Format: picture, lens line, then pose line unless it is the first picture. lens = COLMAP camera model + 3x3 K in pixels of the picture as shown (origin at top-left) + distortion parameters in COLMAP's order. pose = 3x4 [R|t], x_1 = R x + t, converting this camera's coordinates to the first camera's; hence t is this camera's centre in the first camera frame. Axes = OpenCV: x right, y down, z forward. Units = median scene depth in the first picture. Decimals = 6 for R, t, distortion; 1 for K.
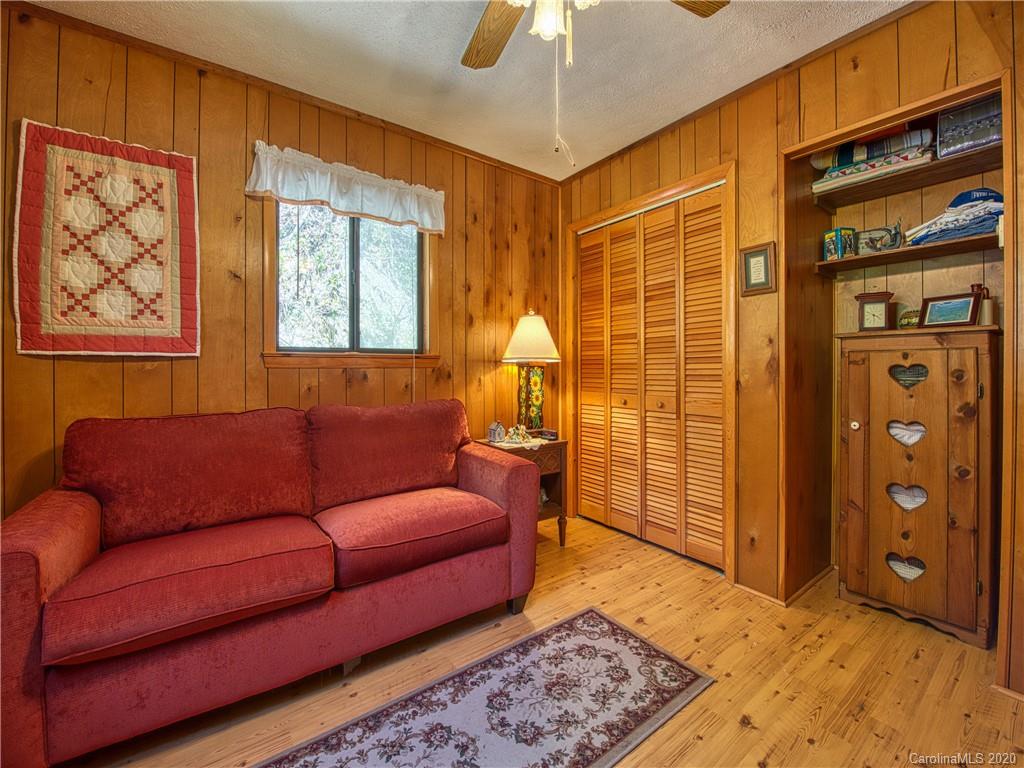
lens RADIAL K [[413.1, 0, 510.6], [0, 413.1, 367.0], [0, 0, 1]] dist [-0.017099, -0.000082]
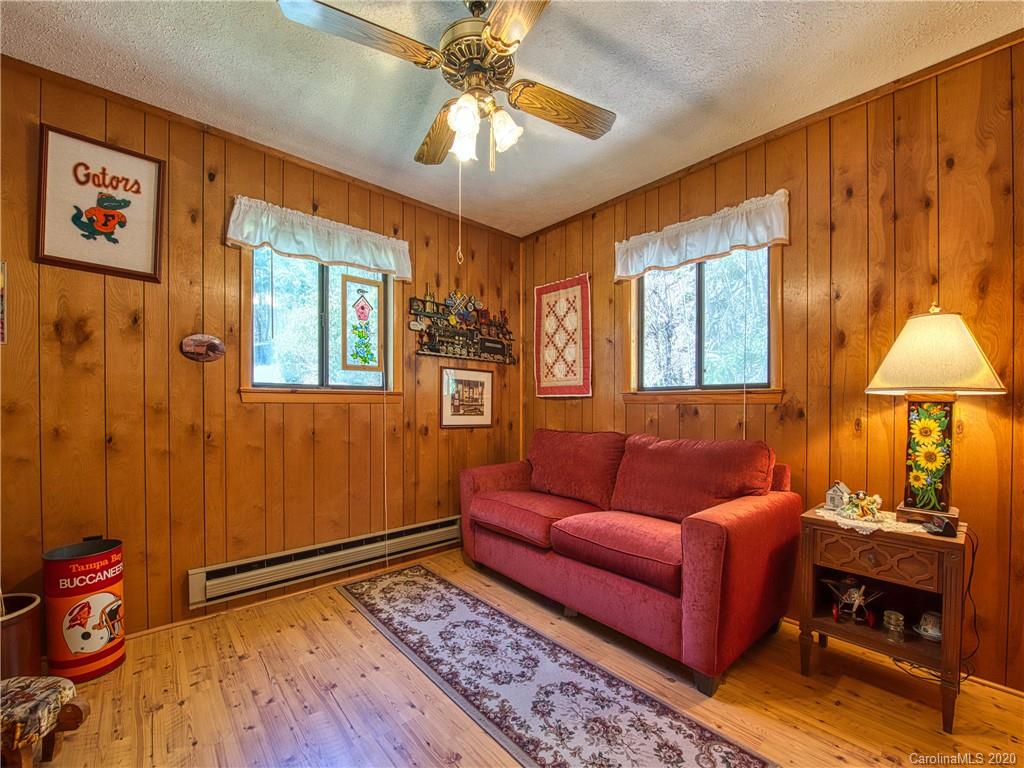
lens RADIAL K [[414.7, 0, 512.6], [0, 414.7, 407.2], [0, 0, 1]] dist [-0.015767, -0.000241]
pose [[0.113188, 0.010212, -0.993521, 0.864194], [-0.001532, 0.999948, 0.010104, 0.000643], [0.993572, 0.000378, 0.113198, 0.545606]]
